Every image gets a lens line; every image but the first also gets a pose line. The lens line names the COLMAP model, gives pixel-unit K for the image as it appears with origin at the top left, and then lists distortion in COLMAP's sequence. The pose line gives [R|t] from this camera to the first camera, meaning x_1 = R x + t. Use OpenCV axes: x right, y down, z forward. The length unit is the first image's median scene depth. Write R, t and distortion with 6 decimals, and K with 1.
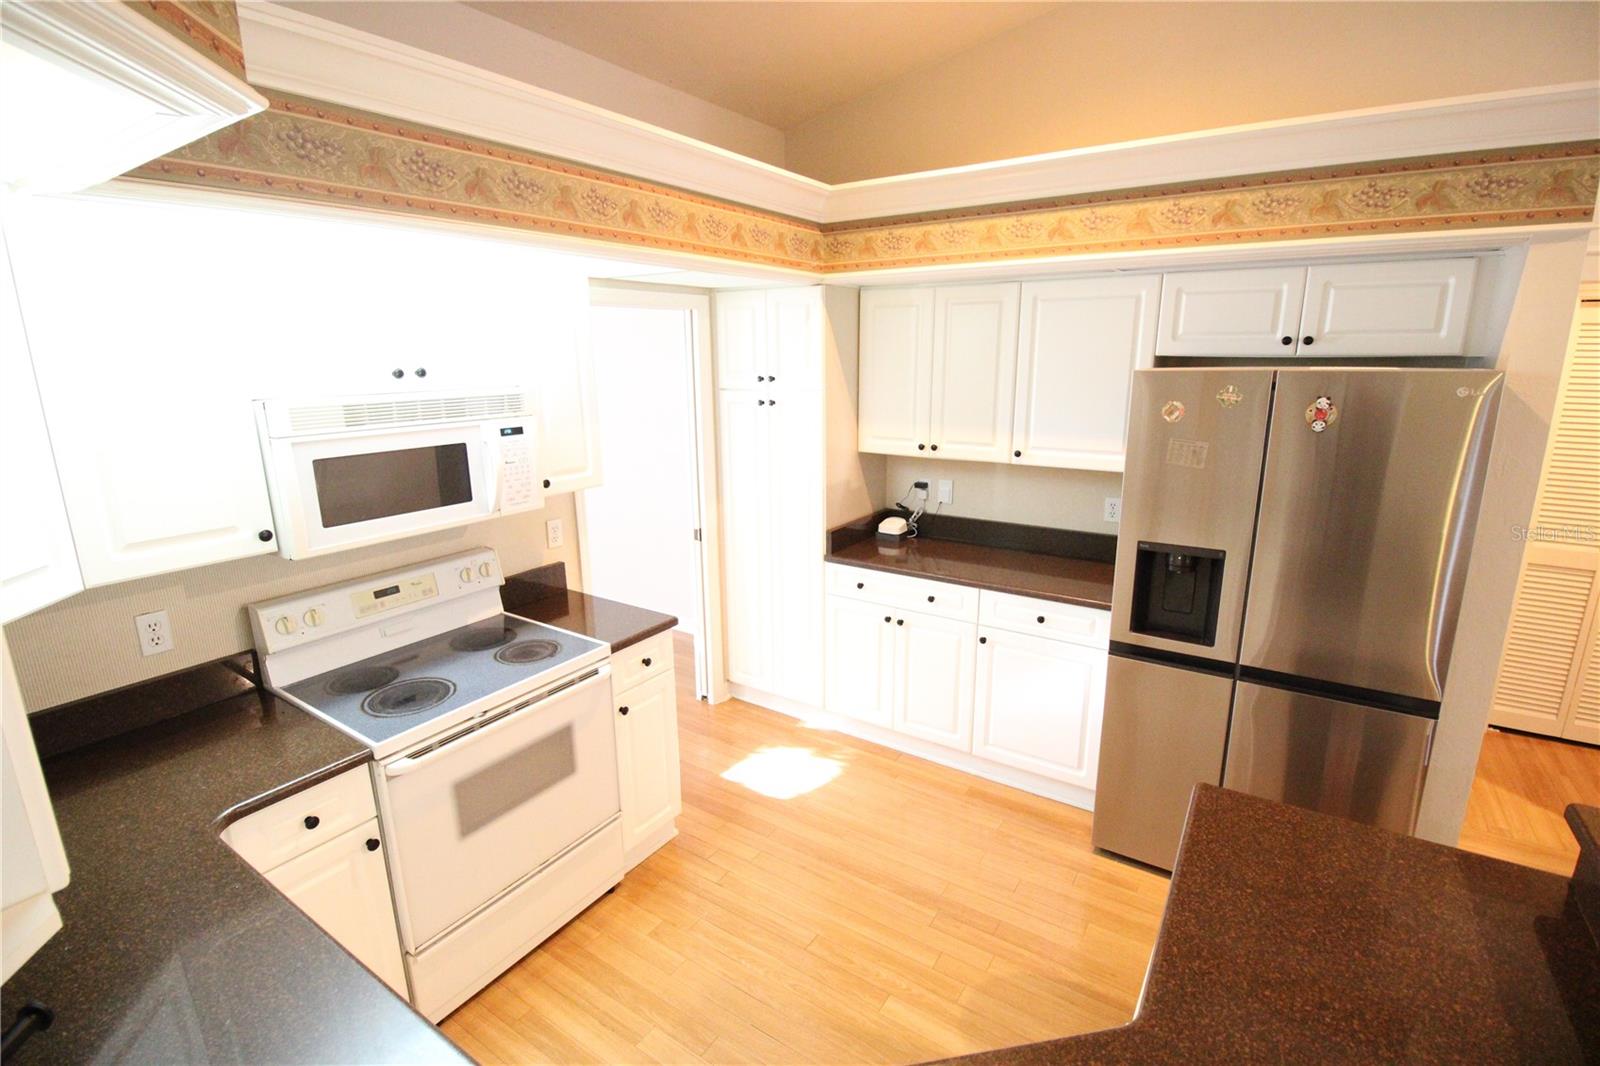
lens RADIAL K [[741.3, 0, 804.0], [0, 741.3, 532.1], [0, 0, 1]] dist [-0.006598, -0.009219]
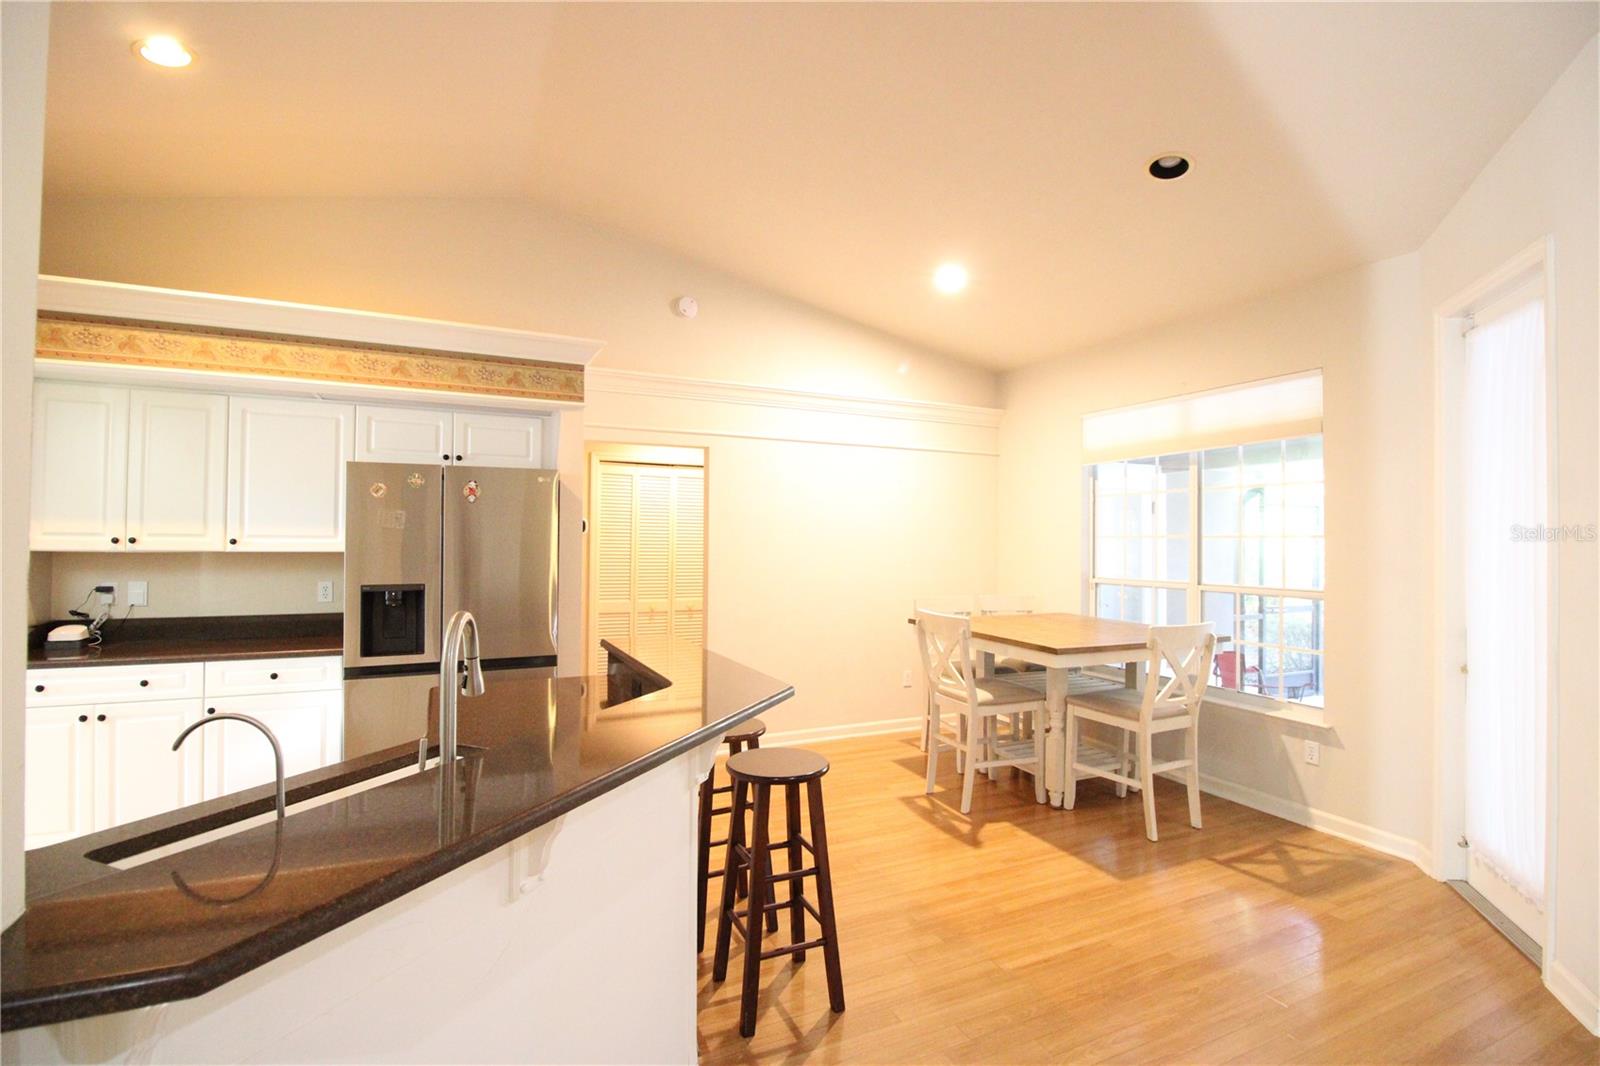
lens RADIAL K [[741.3, 0, 806.7], [0, 741.3, 534.6], [0, 0, 1]] dist [-0.006598, -0.009219]
pose [[0.514242, 0.024020, 0.857309, -0.260002], [0.190205, 0.971521, -0.141311, 0.242836], [-0.836288, 0.235732, 0.495029, -0.332580]]
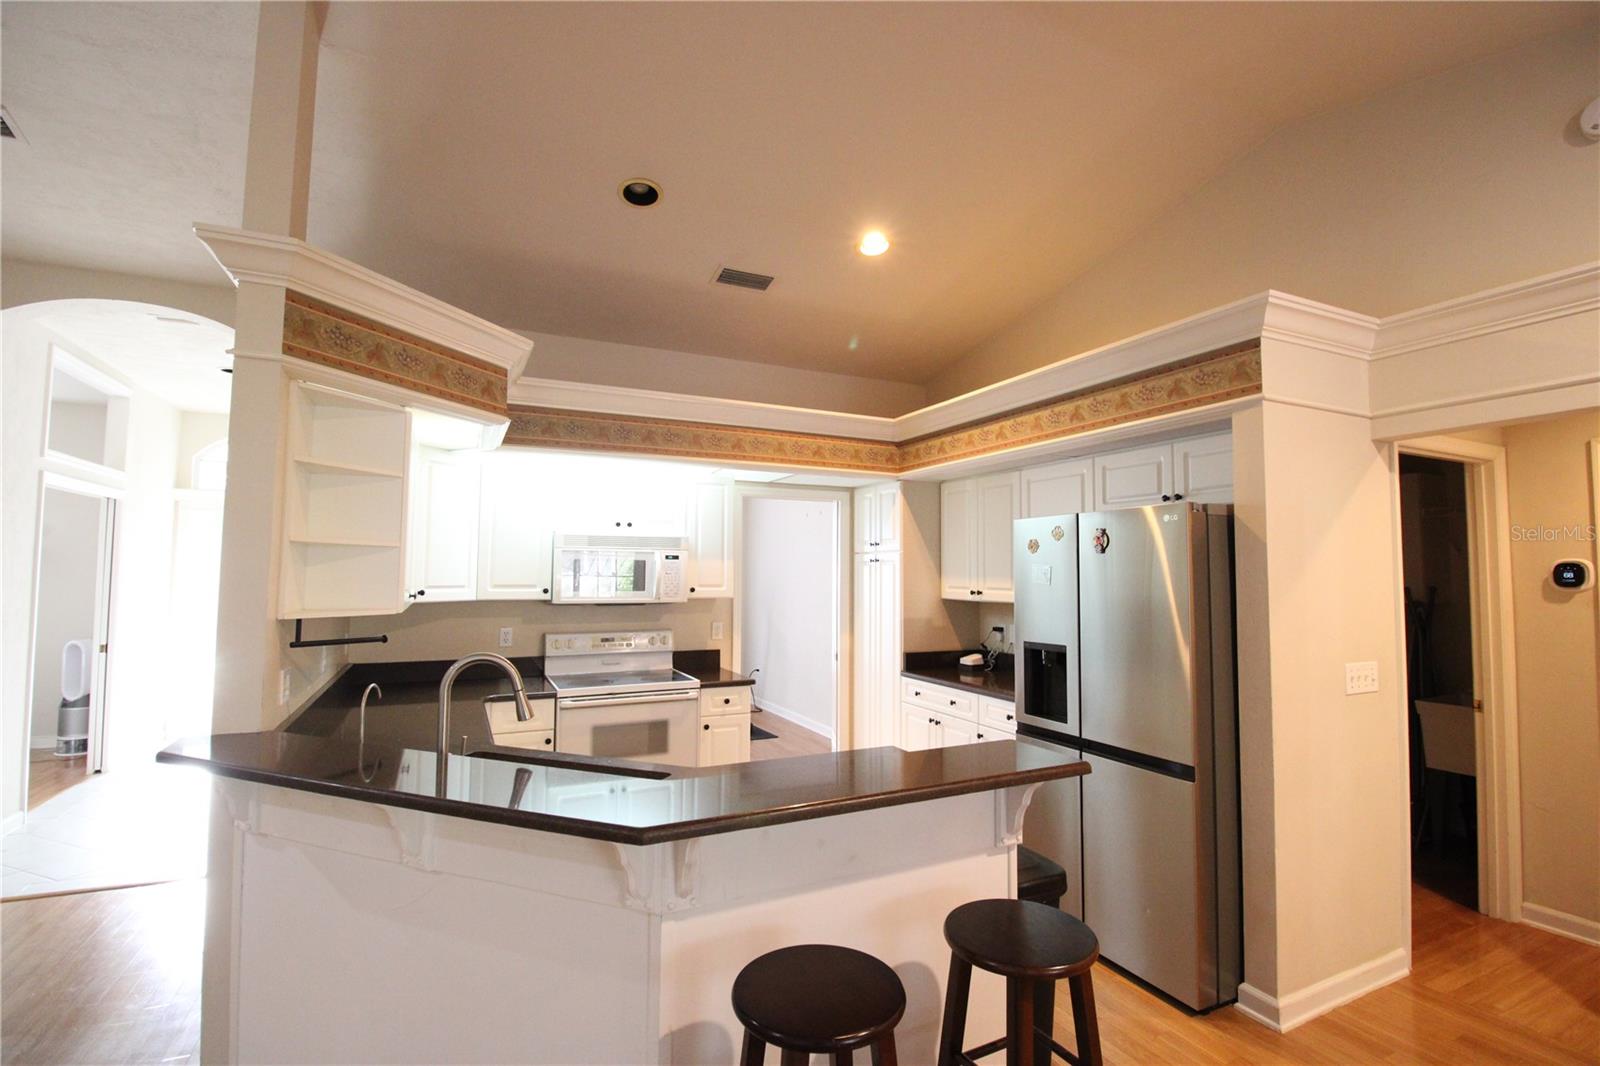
lens RADIAL K [[741.3, 0, 803.3], [0, 741.3, 526.4], [0, 0, 1]] dist [-0.006598, -0.009219]
pose [[0.857992, -0.017522, -0.513365, 0.734346], [-0.136289, 0.955832, -0.260406, 0.199545], [0.495253, 0.293392, 0.817708, -0.337515]]
